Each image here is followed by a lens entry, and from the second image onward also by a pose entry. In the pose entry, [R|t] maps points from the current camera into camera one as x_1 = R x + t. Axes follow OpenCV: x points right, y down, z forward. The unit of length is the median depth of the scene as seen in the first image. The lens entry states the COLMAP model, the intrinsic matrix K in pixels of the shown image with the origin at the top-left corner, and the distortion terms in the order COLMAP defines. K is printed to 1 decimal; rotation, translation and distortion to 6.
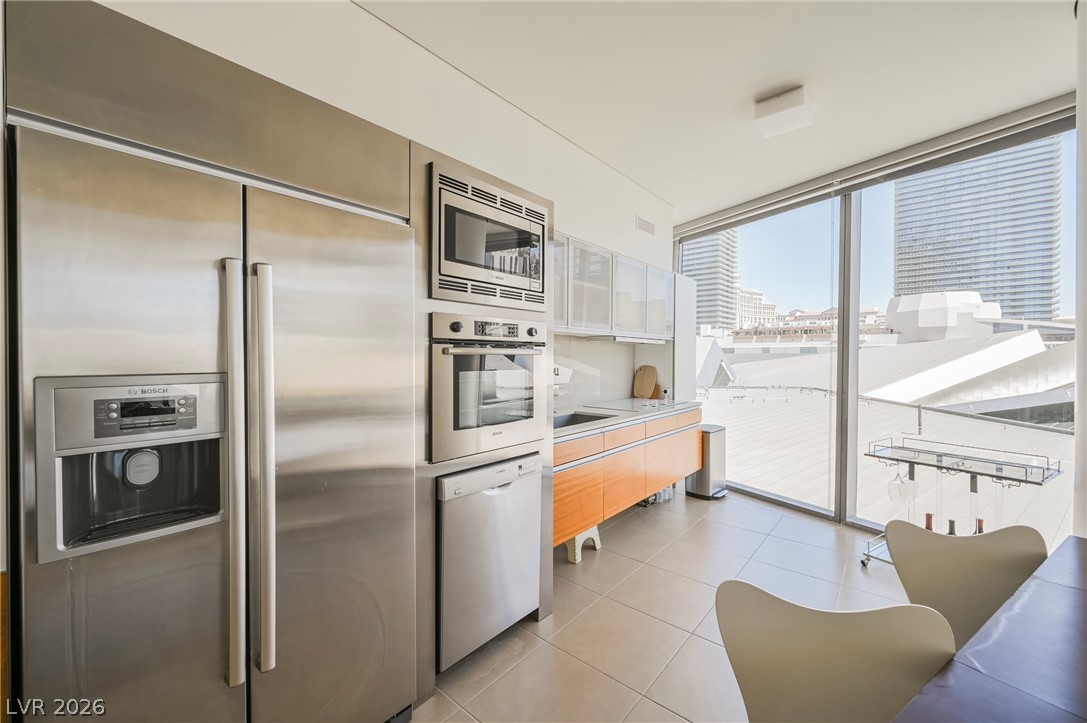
lens RADIAL K [[429.9, 0, 543.7], [0, 429.9, 360.0], [0, 0, 1]] dist [-0.001808, -0.000005]
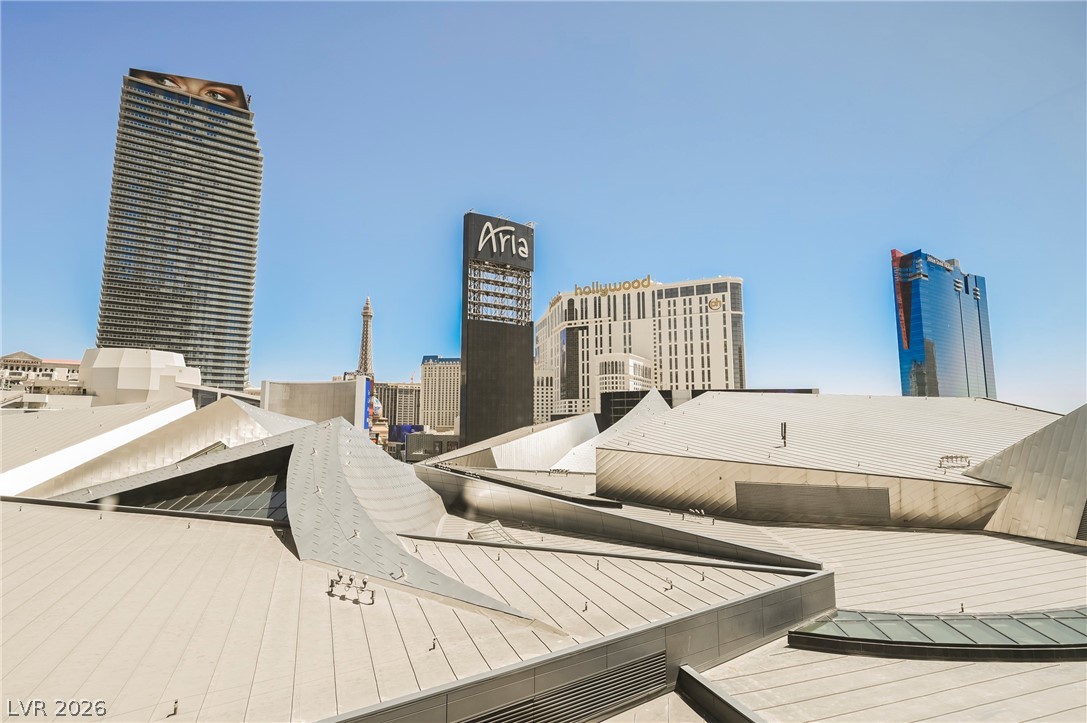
lens RADIAL K [[561.1, 0, 541.1], [0, 561.1, 357.3], [0, 0, 1]] dist [-0.003671, 0.000249]
pose [[0.228452, 0.116750, 0.966529, 1.931888], [0.007604, 0.992539, -0.121689, -0.081423], [-0.973526, 0.035150, 0.225860, -0.727038]]
